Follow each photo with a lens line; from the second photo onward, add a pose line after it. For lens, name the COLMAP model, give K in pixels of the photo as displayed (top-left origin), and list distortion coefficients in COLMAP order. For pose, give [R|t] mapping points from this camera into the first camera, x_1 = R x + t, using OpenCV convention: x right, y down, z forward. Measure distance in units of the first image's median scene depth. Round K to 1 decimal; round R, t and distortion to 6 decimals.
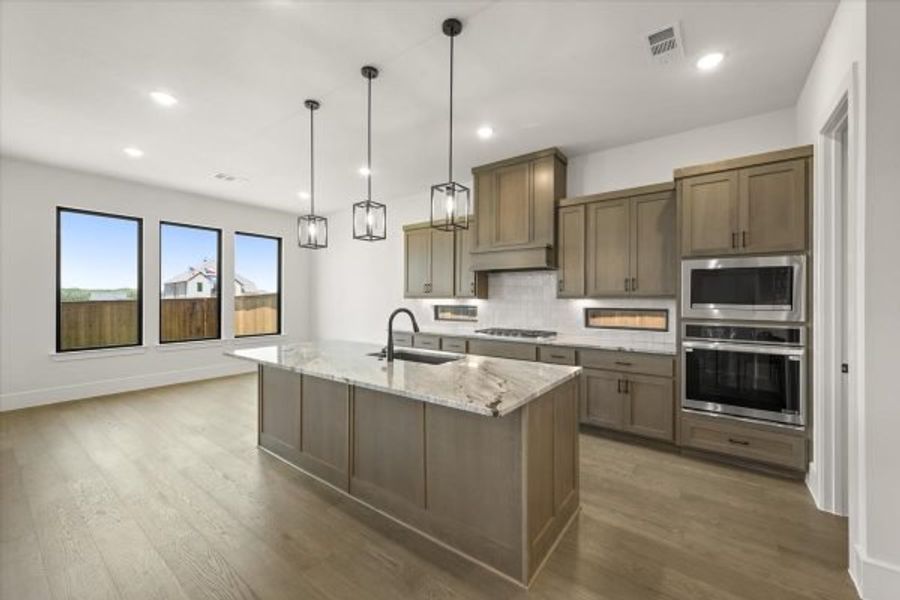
lens RADIAL K [[354.4, 0, 450.5], [0, 354.4, 298.5], [0, 0, 1]] dist [0.002807, 0.000180]
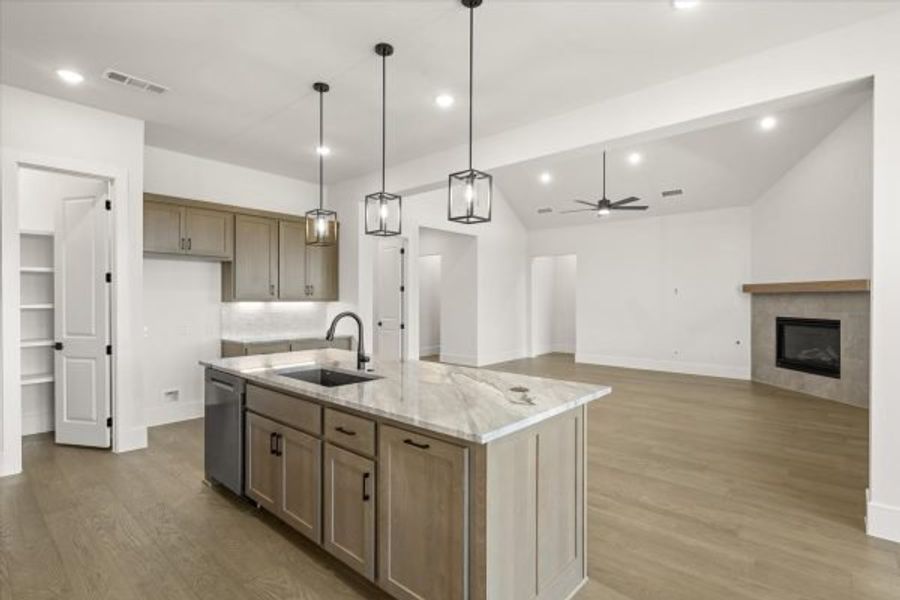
lens RADIAL K [[439.4, 0, 450.0], [0, 439.4, 300.0], [0, 0, 1]] dist [0.002287, -0.000039]
pose [[-0.996005, -0.004037, 0.089204, -0.399542], [-0.003453, 0.999972, 0.006705, -0.007838], [-0.089228, 0.006370, -0.995991, 1.683802]]
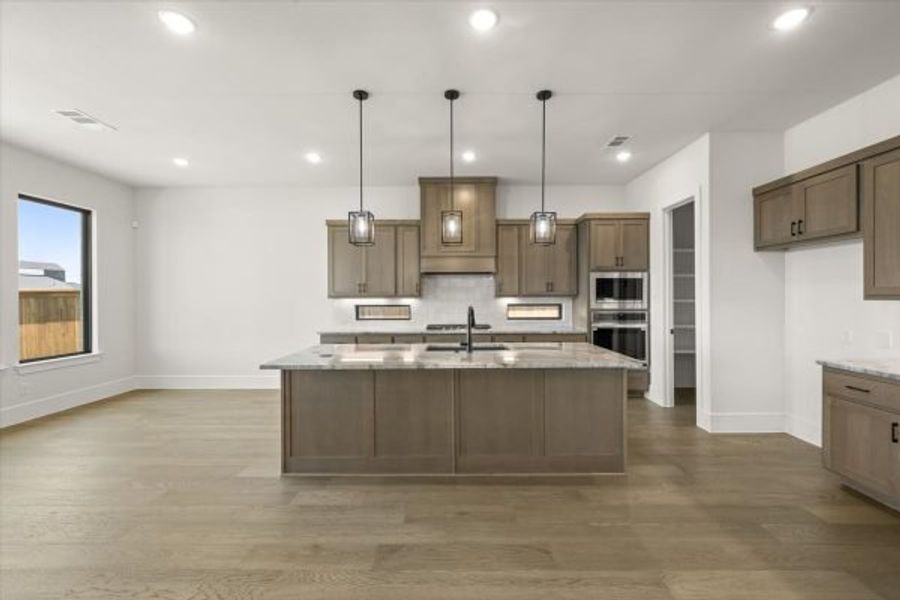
lens RADIAL K [[362.8, 0, 450.0], [0, 362.8, 300.0], [0, 0, 1]] dist [0.001883, -0.000024]
pose [[0.807542, -0.009794, 0.589728, -0.728435], [0.007286, 0.999951, 0.006630, -0.000049], [-0.589765, -0.001057, 0.807574, 0.070893]]
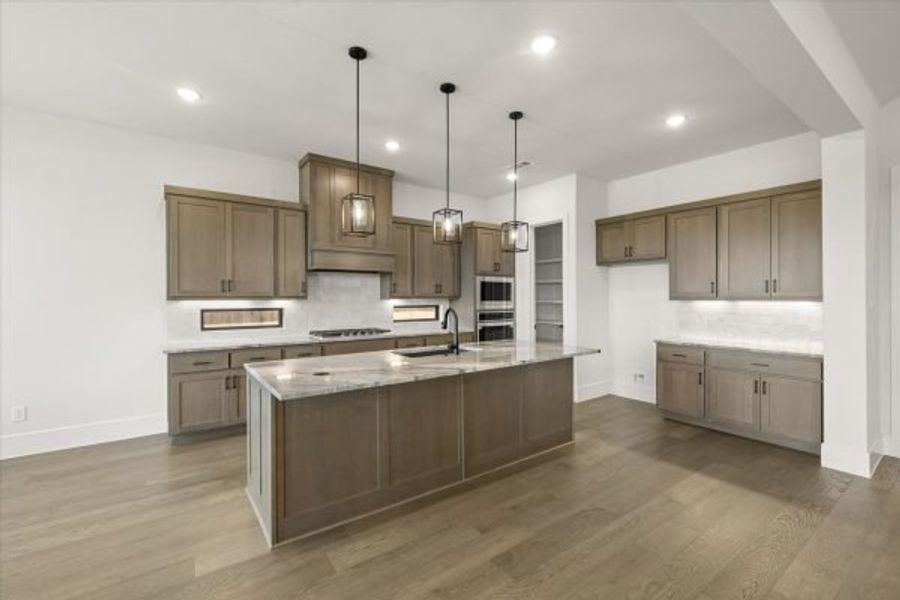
lens RADIAL K [[392.6, 0, 450.0], [0, 392.6, 300.0], [0, 0, 1]] dist [0.000928, 0.000220]
pose [[0.299837, -0.006886, 0.953966, -1.089088], [0.006000, 0.999968, 0.005332, -0.002052], [-0.953972, 0.004125, 0.299869, 0.517157]]
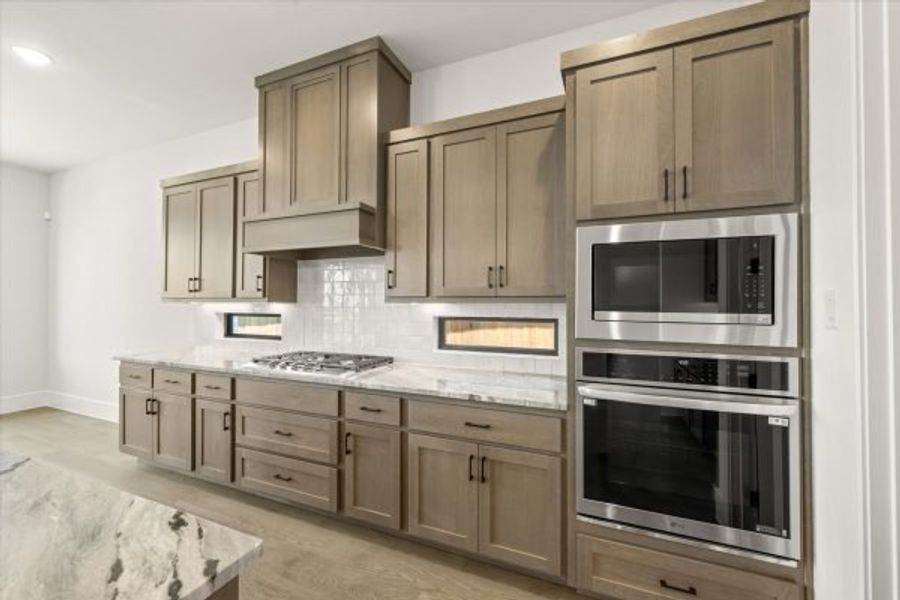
lens RADIAL K [[362.8, 0, 450.0], [0, 362.8, 300.0], [0, 0, 1]] dist [0.001883, -0.000024]
pose [[0.971780, 0.001873, 0.235883, 0.323771], [0.000246, 0.999960, -0.008953, 0.003264], [-0.235890, 0.008758, 0.971740, 0.491698]]
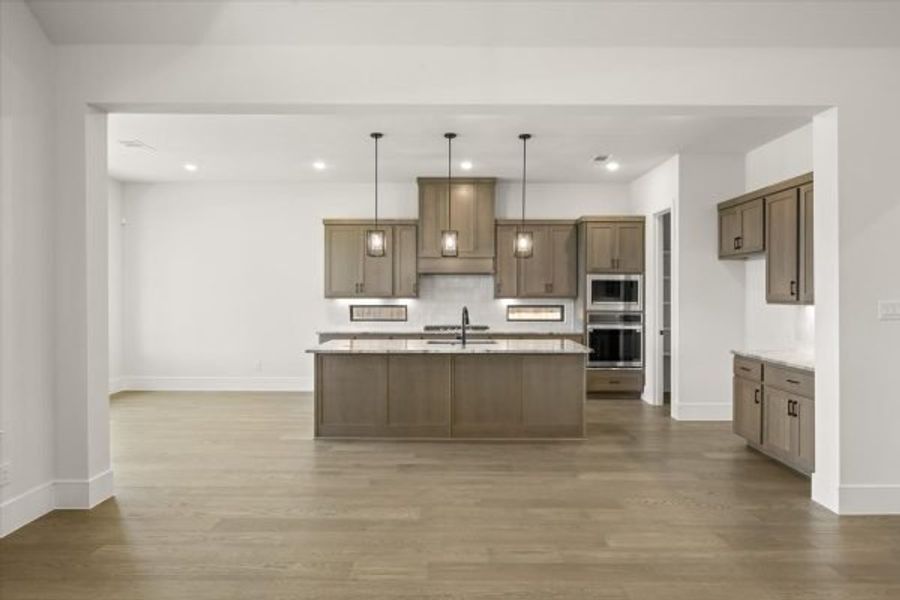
lens RADIAL K [[558.3, 0, 446.5], [0, 558.3, 299.4], [0, 0, 1]] dist [0.000049, 0.000153]
pose [[0.809599, -0.006464, 0.586947, -1.213993], [0.001681, 0.999961, 0.008693, -0.016304], [-0.586981, -0.006052, 0.809578, -0.596921]]
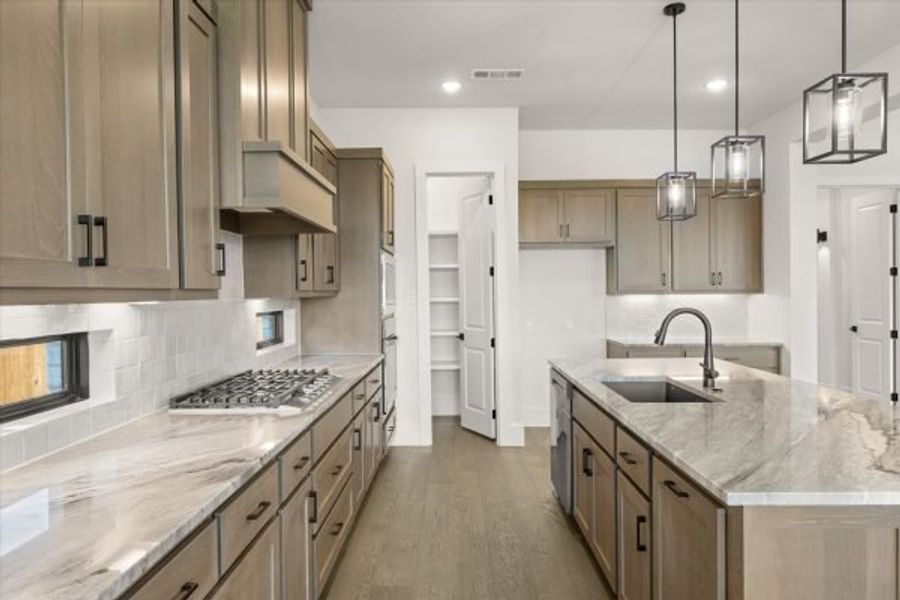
lens RADIAL K [[589.5, 0, 450.0], [0, 589.5, 300.0], [0, 0, 1]] dist [-0.001171, -0.001802]
pose [[-0.586929, -0.007692, 0.809601, -0.620463], [0.010250, 0.999804, 0.016931, -0.007169], [-0.809573, 0.018235, -0.586736, 1.619703]]
